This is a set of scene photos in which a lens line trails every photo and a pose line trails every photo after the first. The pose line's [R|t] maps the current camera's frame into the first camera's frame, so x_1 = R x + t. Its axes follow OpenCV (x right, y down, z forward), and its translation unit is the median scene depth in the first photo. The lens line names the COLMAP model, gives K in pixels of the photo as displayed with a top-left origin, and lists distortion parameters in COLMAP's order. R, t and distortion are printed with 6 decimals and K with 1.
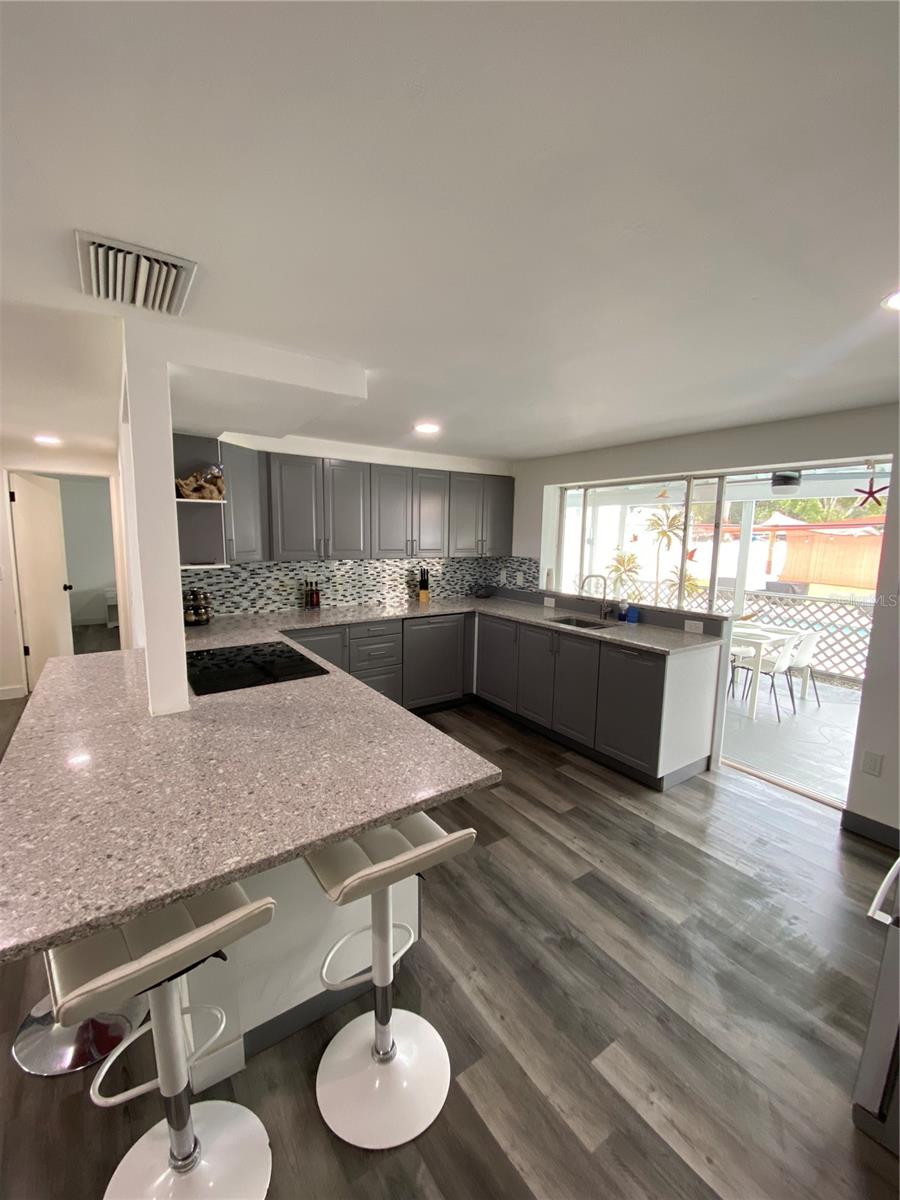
lens RADIAL K [[479.8, 0, 447.4], [0, 479.8, 598.6], [0, 0, 1]] dist [0.037049, -0.032218]
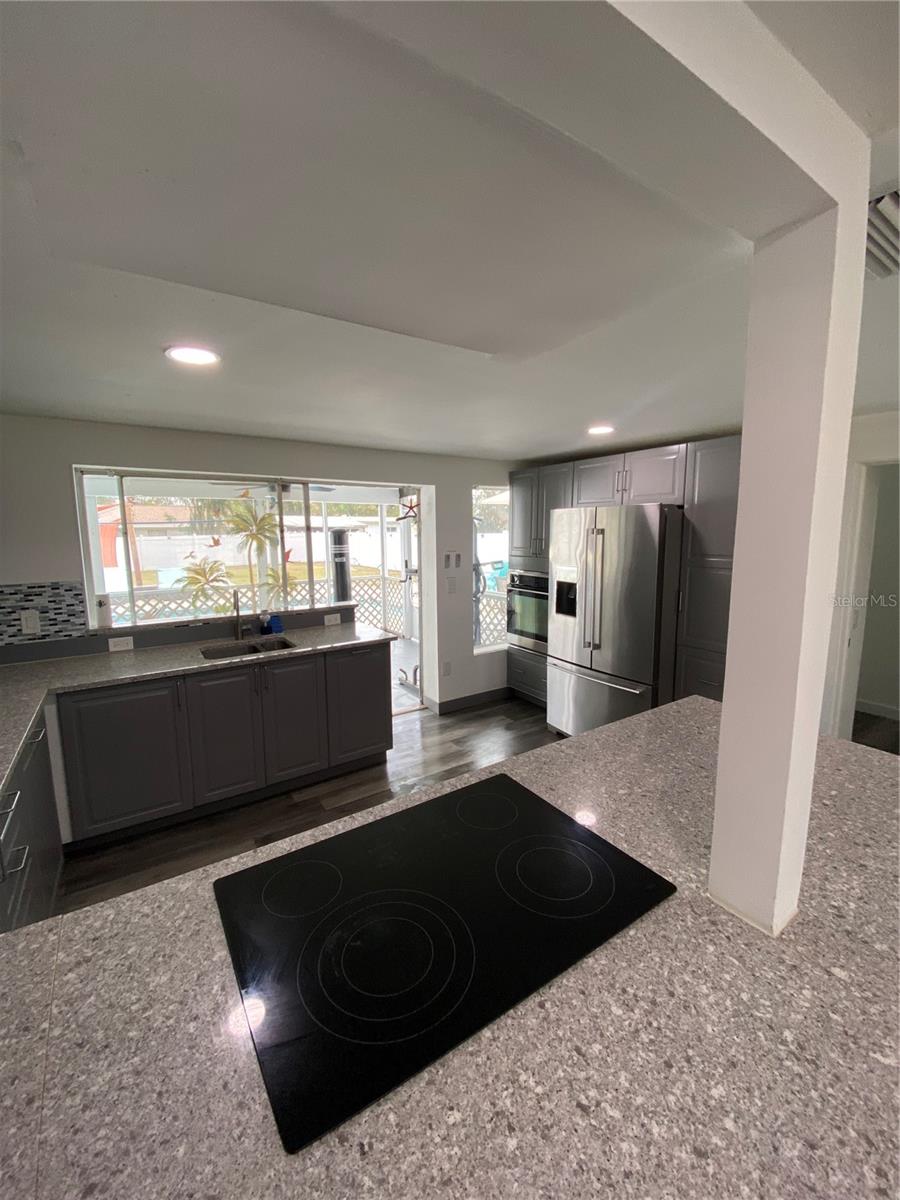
lens RADIAL K [[483.9, 0, 449.4], [0, 483.9, 595.1], [0, 0, 1]] dist [0.002309, -0.012387]
pose [[0.020875, -0.153985, 0.987853, -0.469704], [0.144201, 0.978200, 0.149433, -0.102248], [-0.989328, 0.139330, 0.042624, 0.564811]]
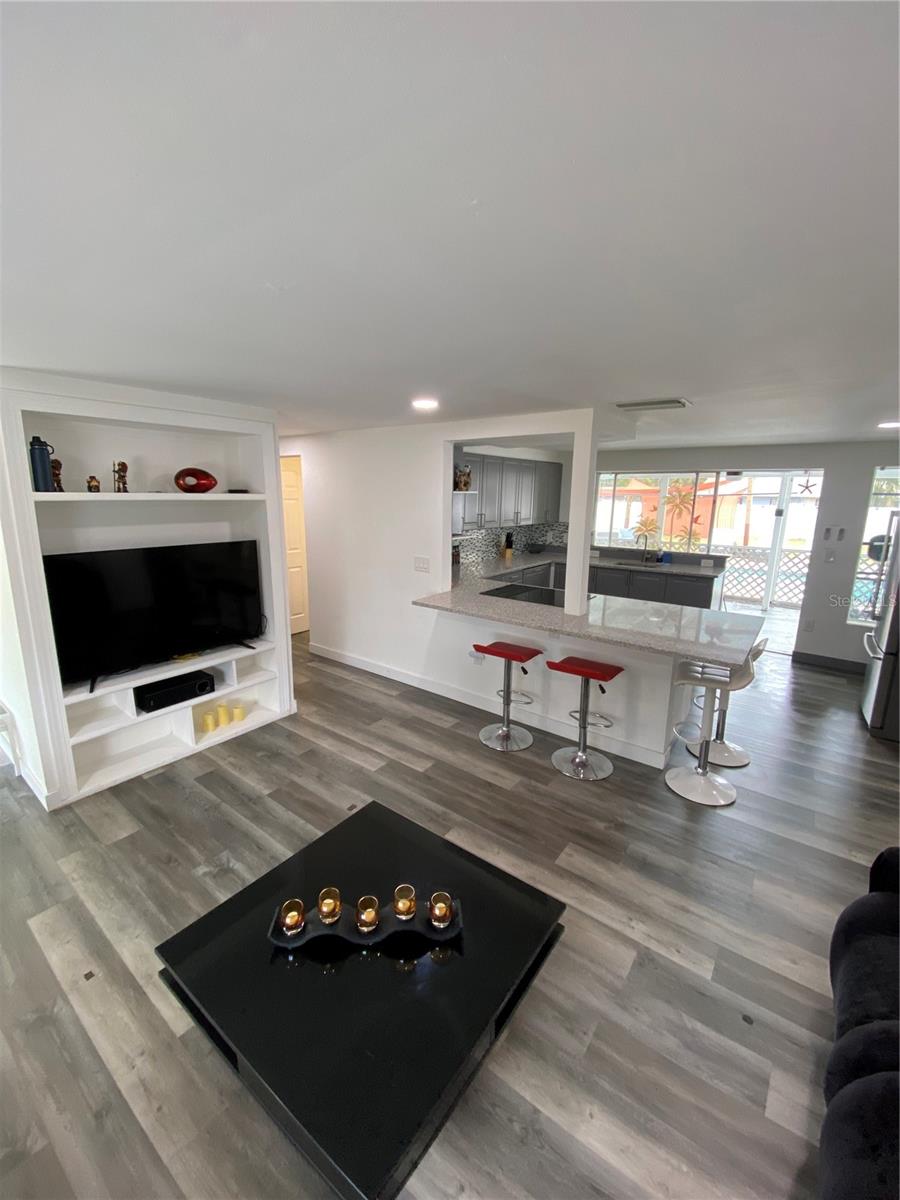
lens RADIAL K [[484.2, 0, 447.7], [0, 484.2, 595.5], [0, 0, 1]] dist [0.023730, -0.022218]
pose [[0.951141, -0.068275, 0.301112, -0.723558], [0.045498, 0.995591, 0.082027, -0.007791], [-0.305385, -0.064320, 0.950054, -0.286066]]
